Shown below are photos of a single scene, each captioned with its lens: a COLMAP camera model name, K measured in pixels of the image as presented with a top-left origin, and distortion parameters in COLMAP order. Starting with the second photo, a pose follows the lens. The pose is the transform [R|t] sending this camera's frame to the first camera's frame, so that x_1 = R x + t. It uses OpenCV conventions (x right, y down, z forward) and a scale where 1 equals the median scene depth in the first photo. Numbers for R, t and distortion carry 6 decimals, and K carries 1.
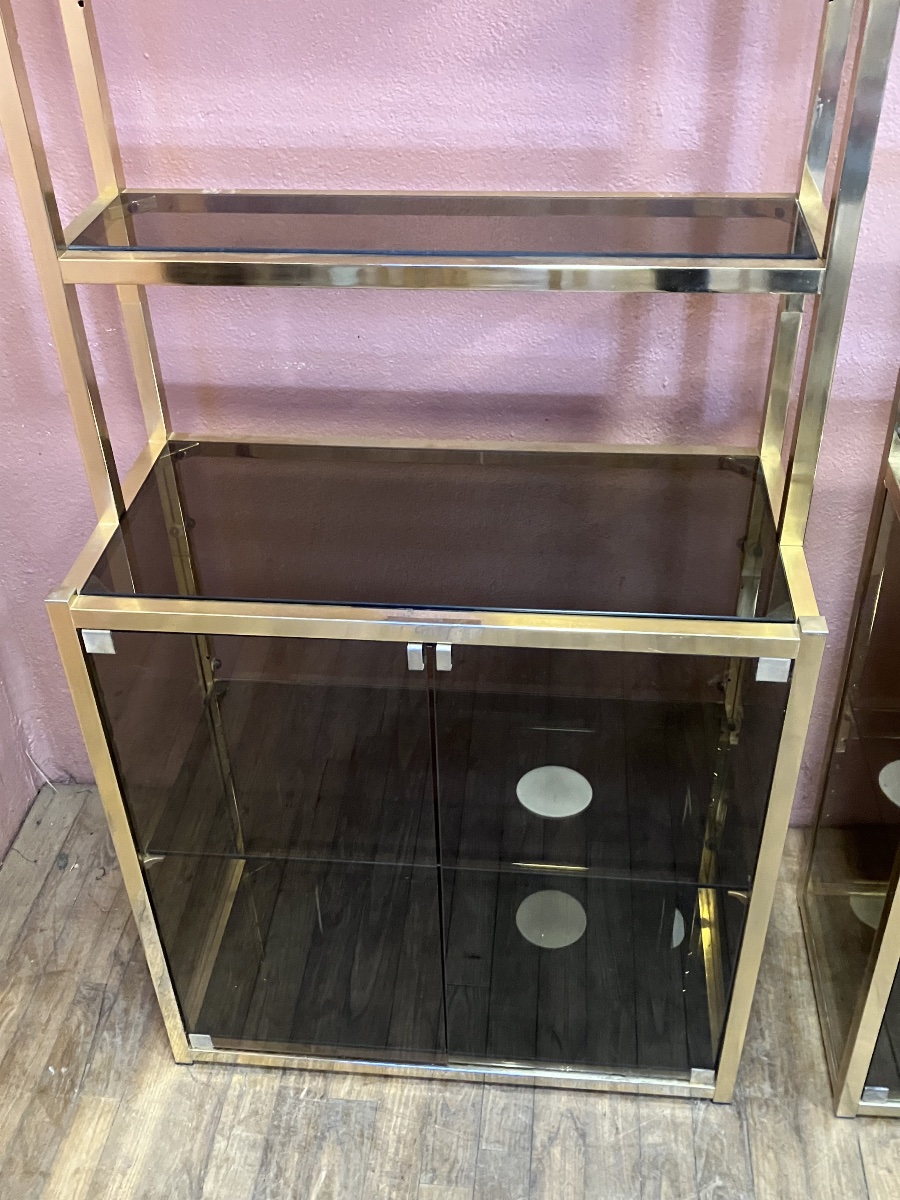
lens RADIAL K [[1174.1, 0, 459.1], [0, 1174.1, 598.7], [0, 0, 1]] dist [0.034952, 0.000000]
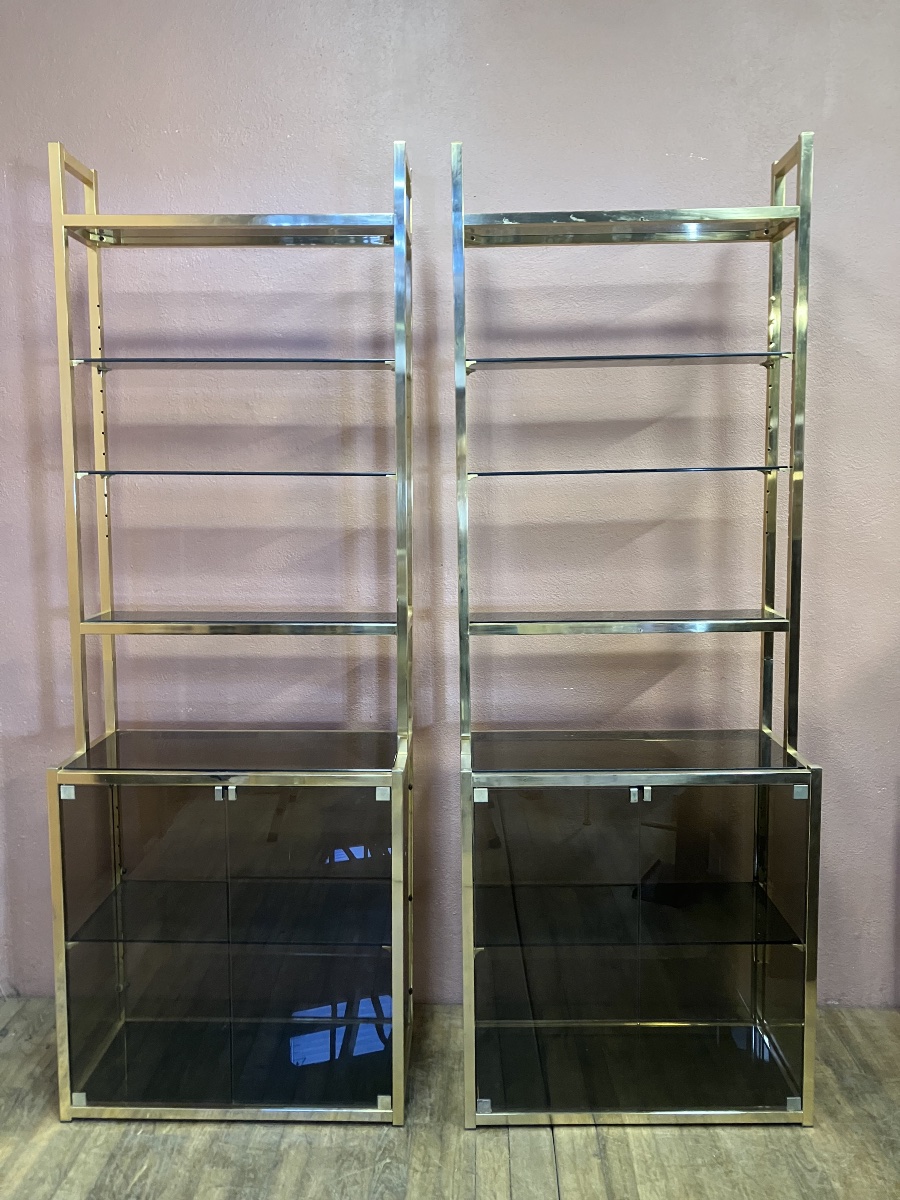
lens RADIAL K [[973.9, 0, 454.2], [0, 973.9, 599.7], [0, 0, 1]] dist [0.036747, -0.024425]
pose [[0.997333, 0.016369, 0.071124, 0.192889], [0.020966, 0.869185, -0.494043, 0.472822], [-0.069907, 0.494217, 0.866524, -0.561578]]
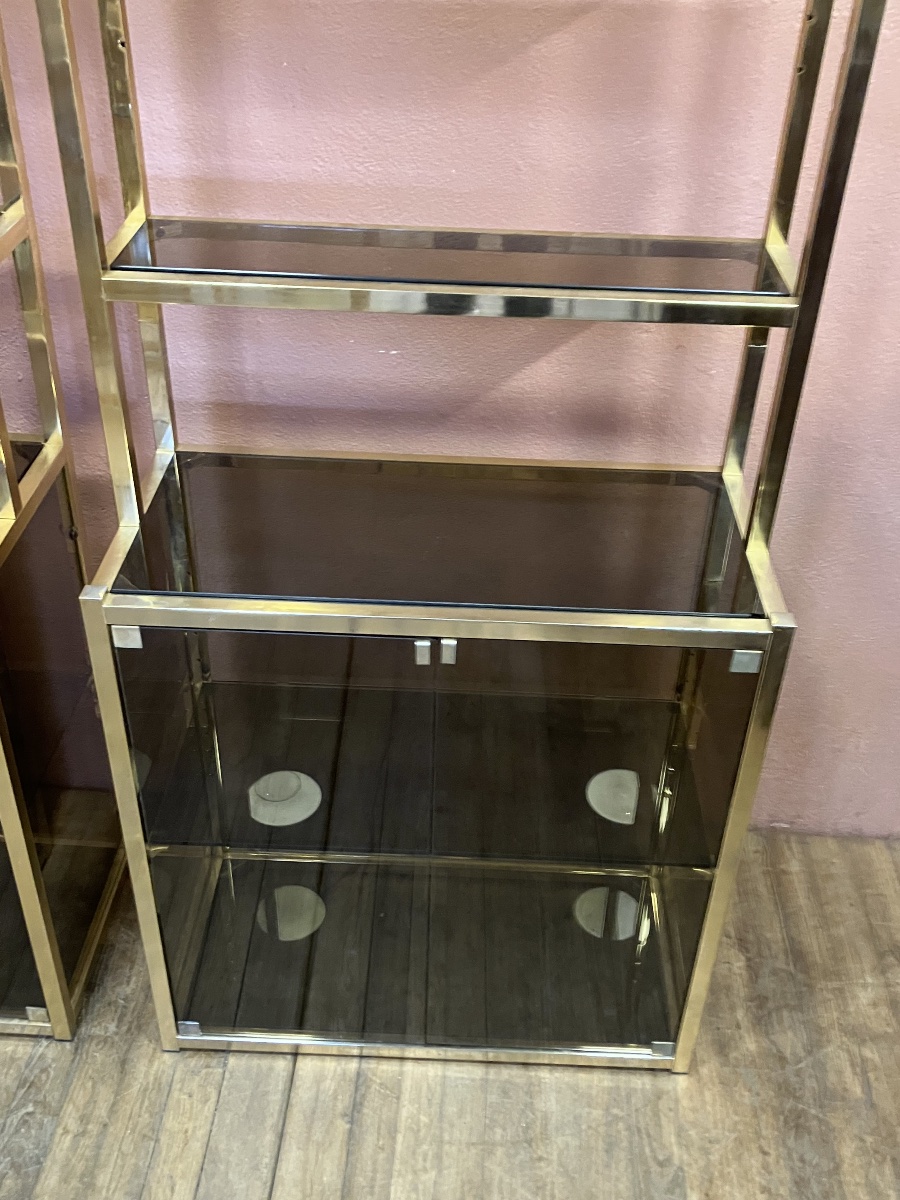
lens RADIAL K [[1174.1, 0, 449.3], [0, 1174.1, 601.8], [0, 0, 1]] dist [0.034952, 0.000000]
pose [[0.997091, 0.029001, 0.070482, 0.494140], [-0.027717, 0.999433, -0.019135, 0.034138], [-0.070997, 0.017126, 0.997329, -0.120863]]
